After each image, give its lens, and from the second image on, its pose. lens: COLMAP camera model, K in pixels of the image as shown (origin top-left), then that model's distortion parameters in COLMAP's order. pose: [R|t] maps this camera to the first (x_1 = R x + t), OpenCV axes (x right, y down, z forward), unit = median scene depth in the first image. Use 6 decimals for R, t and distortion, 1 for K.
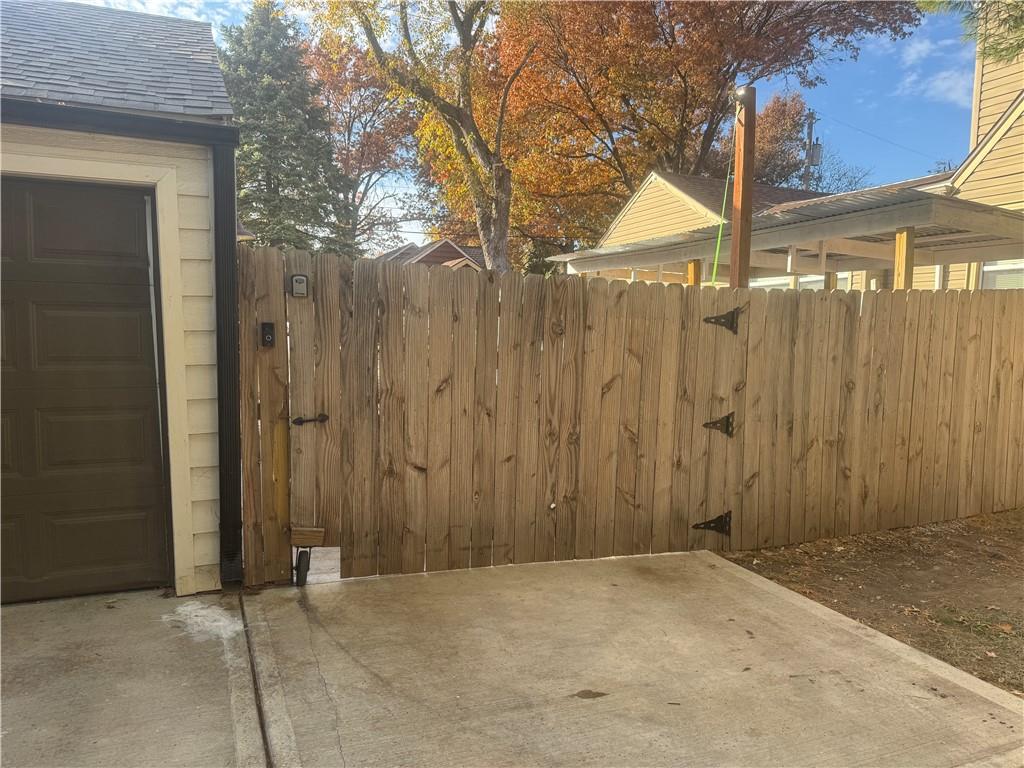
lens RADIAL K [[733.8, 0, 509.2], [0, 733.8, 391.0], [0, 0, 1]] dist [0.055264, -0.049910]
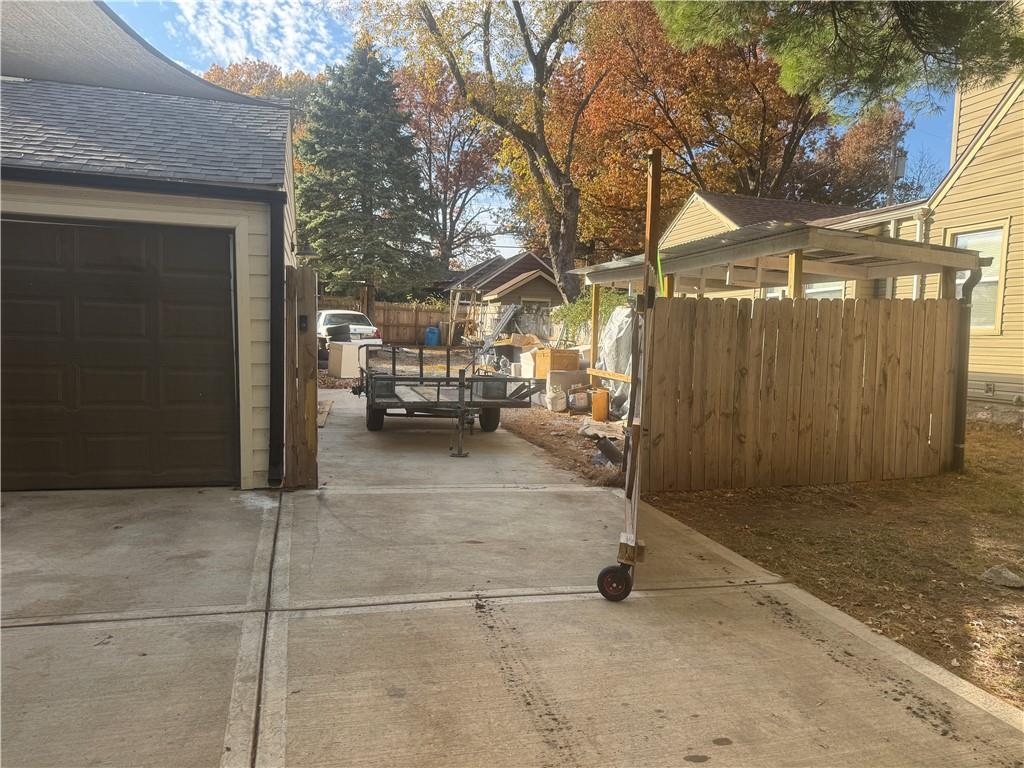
lens RADIAL K [[728.0, 0, 512.0], [0, 728.0, 384.0], [0, 0, 1]] dist [0.110994, -0.132459]
pose [[0.991447, 0.022887, -0.128484, 0.051952], [-0.025794, 0.999447, -0.021006, 0.012277], [0.127932, 0.024140, 0.991489, -0.078681]]
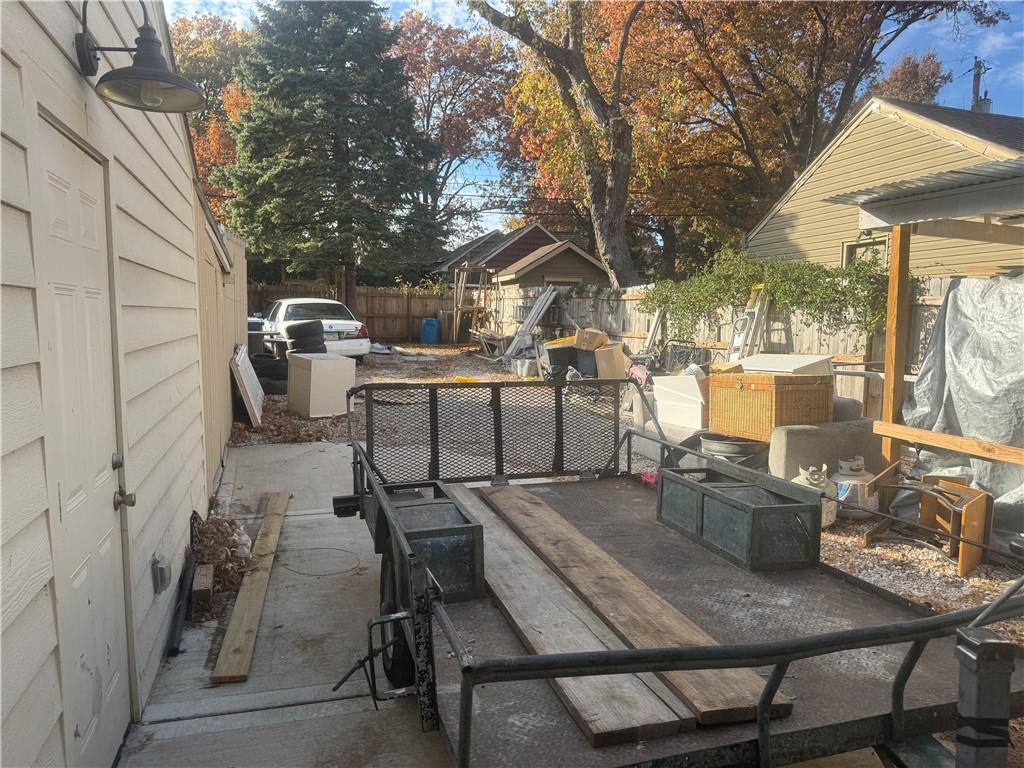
lens RADIAL K [[733.8, 0, 509.2], [0, 733.8, 391.0], [0, 0, 1]] dist [0.055264, -0.049910]
pose [[0.994866, 0.002919, -0.101158, -0.050132], [-0.002072, 0.999962, 0.008483, -0.021846], [0.101179, -0.008230, 0.994834, 0.202093]]
